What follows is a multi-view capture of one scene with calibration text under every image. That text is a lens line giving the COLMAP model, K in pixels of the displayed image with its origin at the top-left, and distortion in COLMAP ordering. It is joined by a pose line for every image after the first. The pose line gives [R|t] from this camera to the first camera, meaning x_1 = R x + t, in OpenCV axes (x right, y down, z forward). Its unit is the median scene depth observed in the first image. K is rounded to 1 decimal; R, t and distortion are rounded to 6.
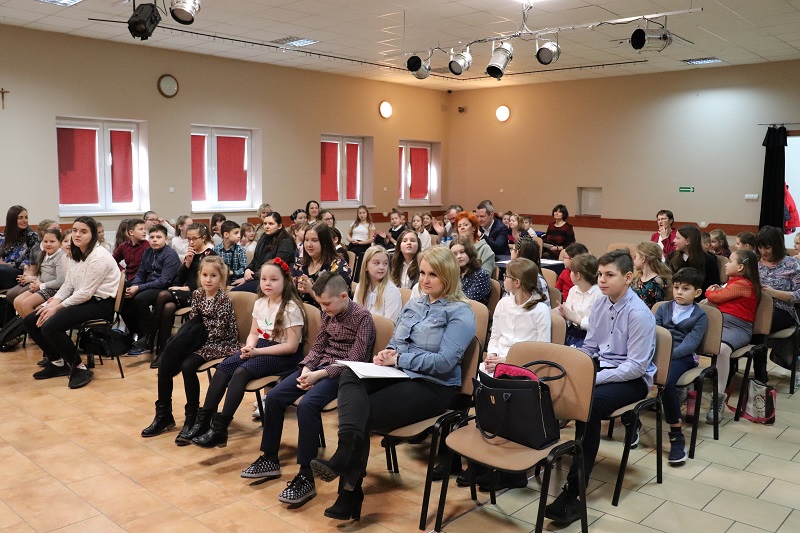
lens RADIAL K [[720.9, 0, 396.0], [0, 720.9, 269.2], [0, 0, 1]] dist [-0.103449, 0.007790]
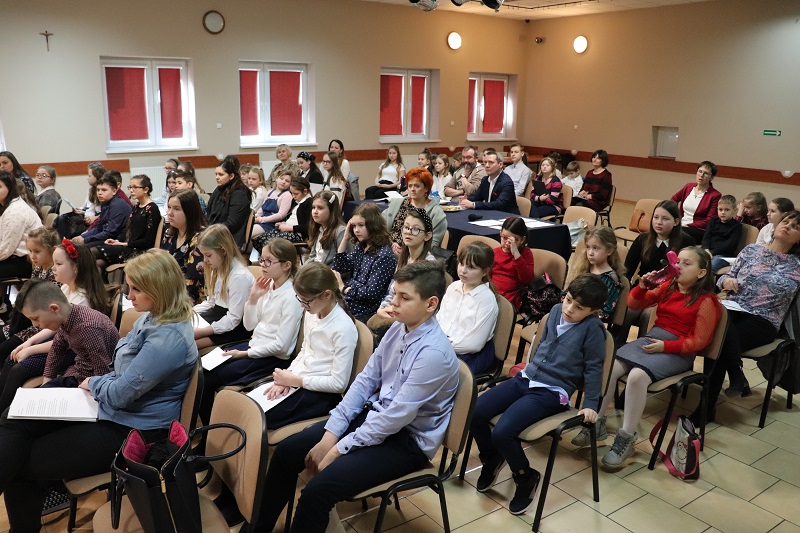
lens RADIAL K [[665.0, 0, 400.9], [0, 665.0, 269.8], [0, 0, 1]] dist [-0.121170, 0.035859]
pose [[0.977266, 0.057813, -0.203985, 0.147015], [-0.031509, 0.991024, 0.129916, -0.036673], [0.209665, -0.120535, 0.970315, 0.114225]]
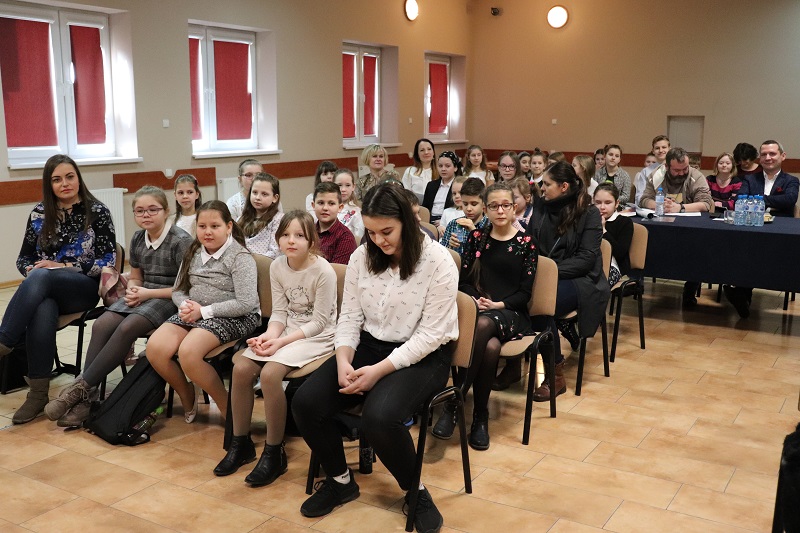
lens RADIAL K [[853.2, 0, 399.3], [0, 853.2, 266.2], [0, 0, 1]] dist [-0.020607, 0.000000]
pose [[0.977929, -0.042125, 0.204649, -0.273929], [0.029779, 0.997567, 0.063041, -0.025313], [-0.206807, -0.055555, 0.976803, 0.202899]]
